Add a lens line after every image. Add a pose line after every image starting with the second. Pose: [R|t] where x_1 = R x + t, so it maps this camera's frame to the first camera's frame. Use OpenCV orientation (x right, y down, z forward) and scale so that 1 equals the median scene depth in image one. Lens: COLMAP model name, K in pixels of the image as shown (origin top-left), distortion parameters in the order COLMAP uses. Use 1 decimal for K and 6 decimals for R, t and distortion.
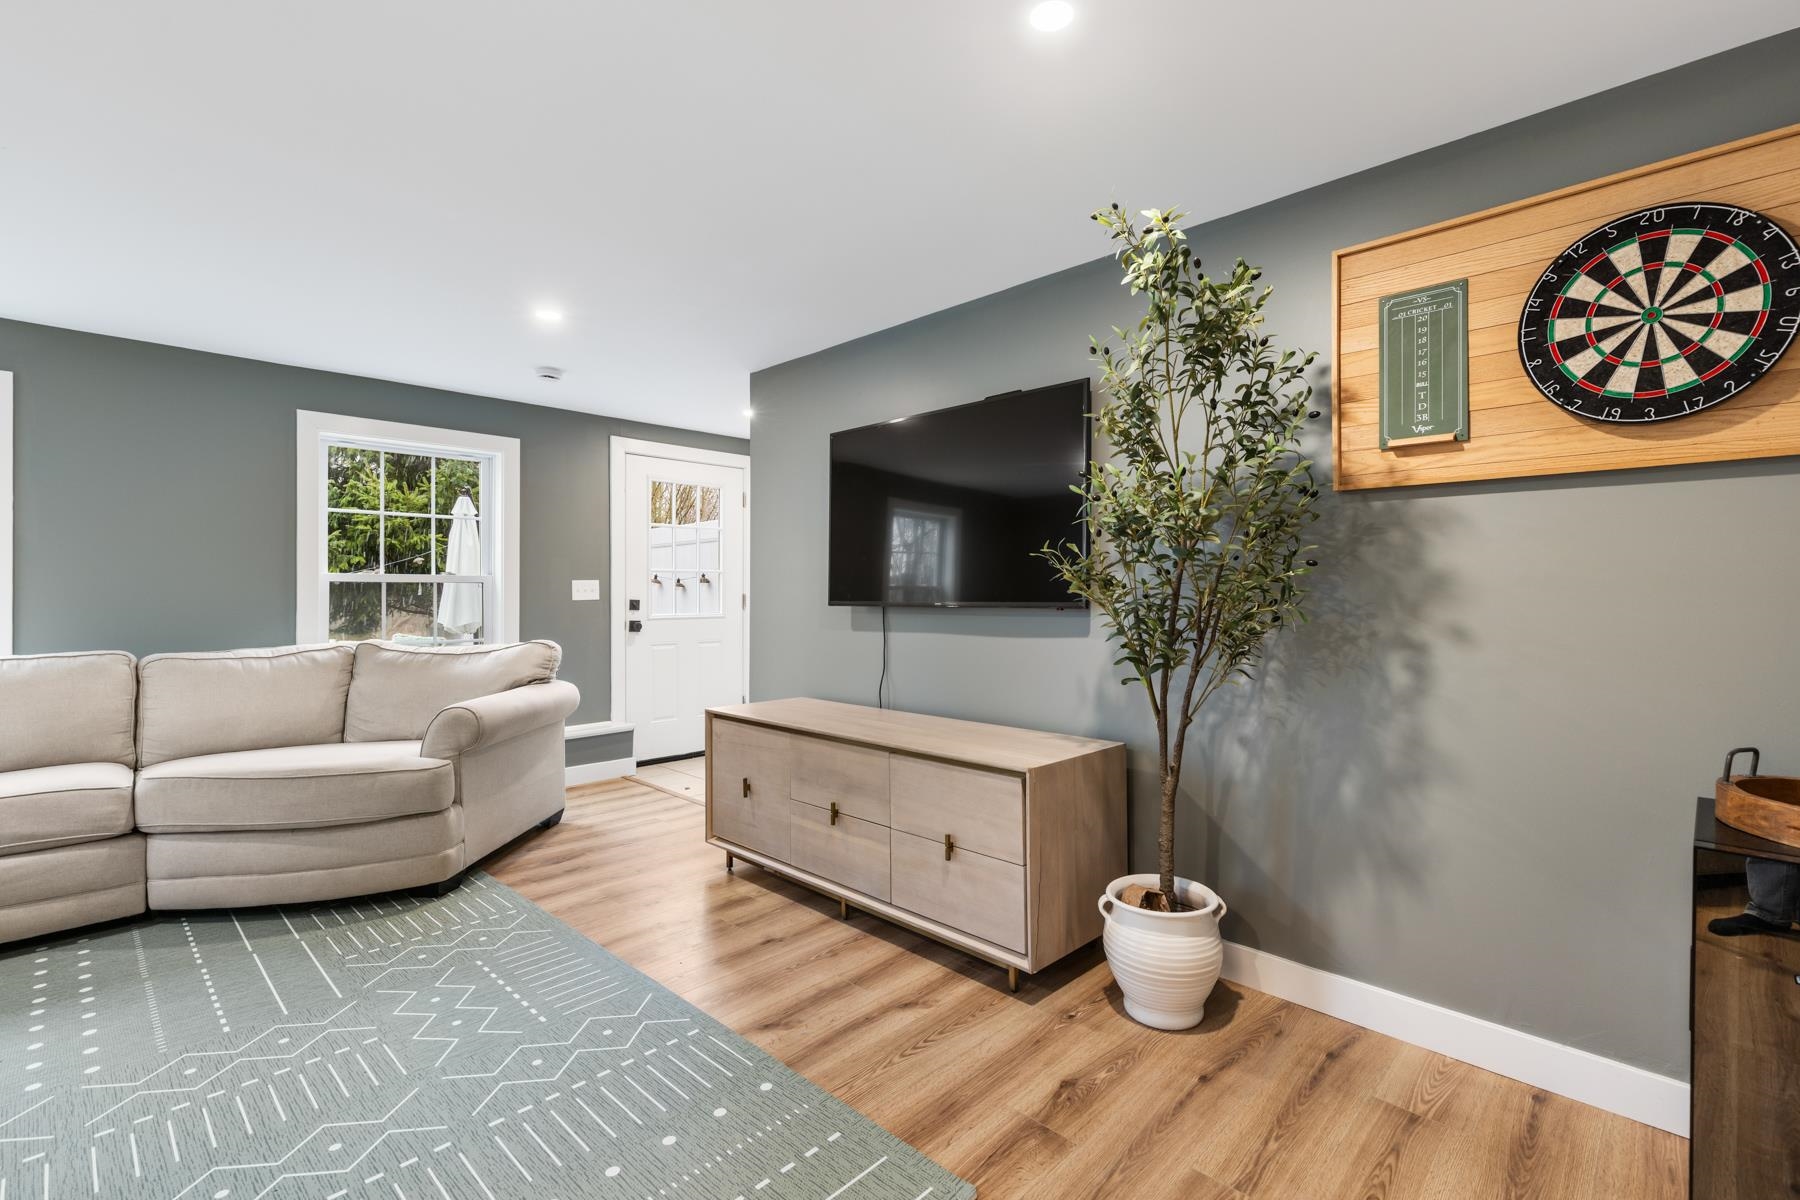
lens RADIAL K [[817.7, 0, 902.8], [0, 817.7, 594.0], [0, 0, 1]] dist [-0.003765, -0.000417]
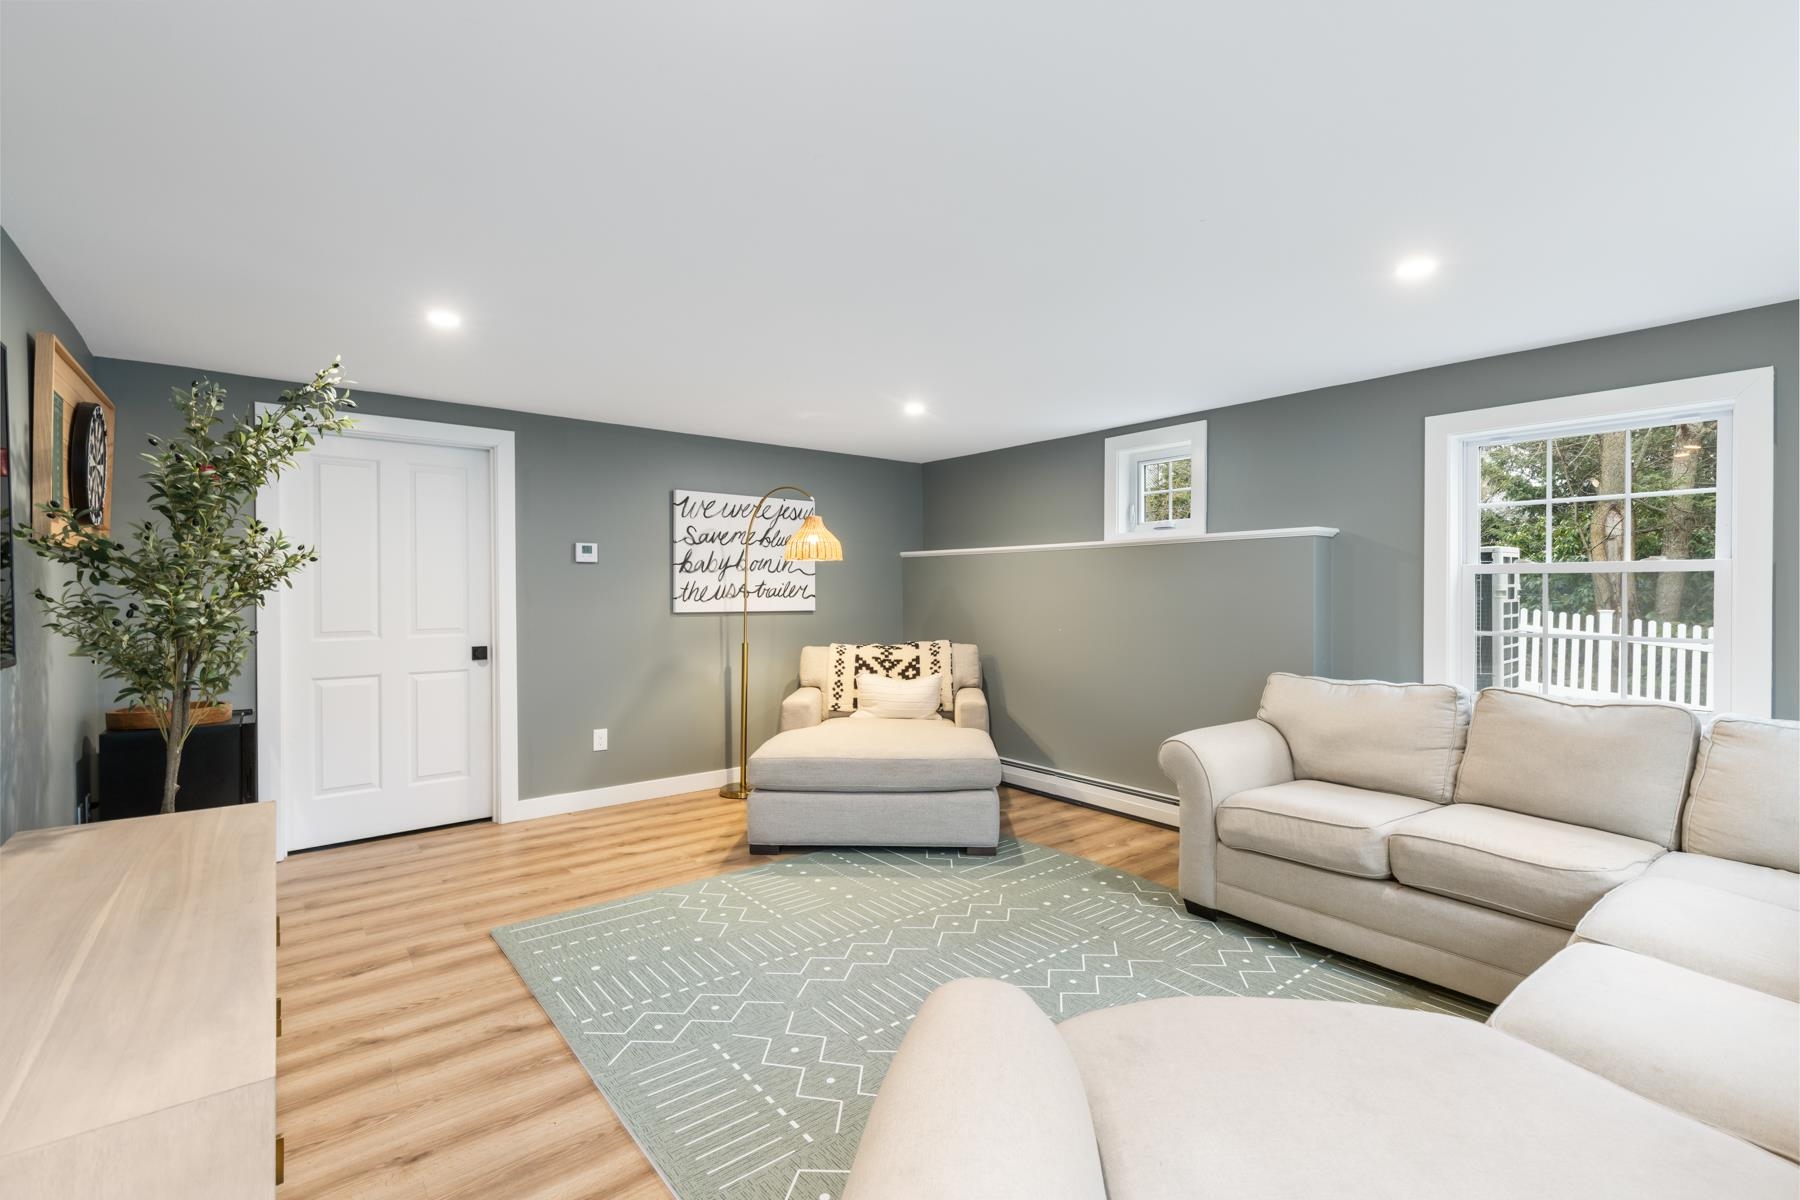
lens RADIAL K [[817.7, 0, 898.5], [0, 817.7, 595.6], [0, 0, 1]] dist [-0.003765, -0.000417]
pose [[-0.991880, -0.006231, 0.127023, -0.838084], [-0.005117, 0.999946, 0.009097, -0.070019], [-0.127072, 0.008373, -0.991858, 2.092611]]
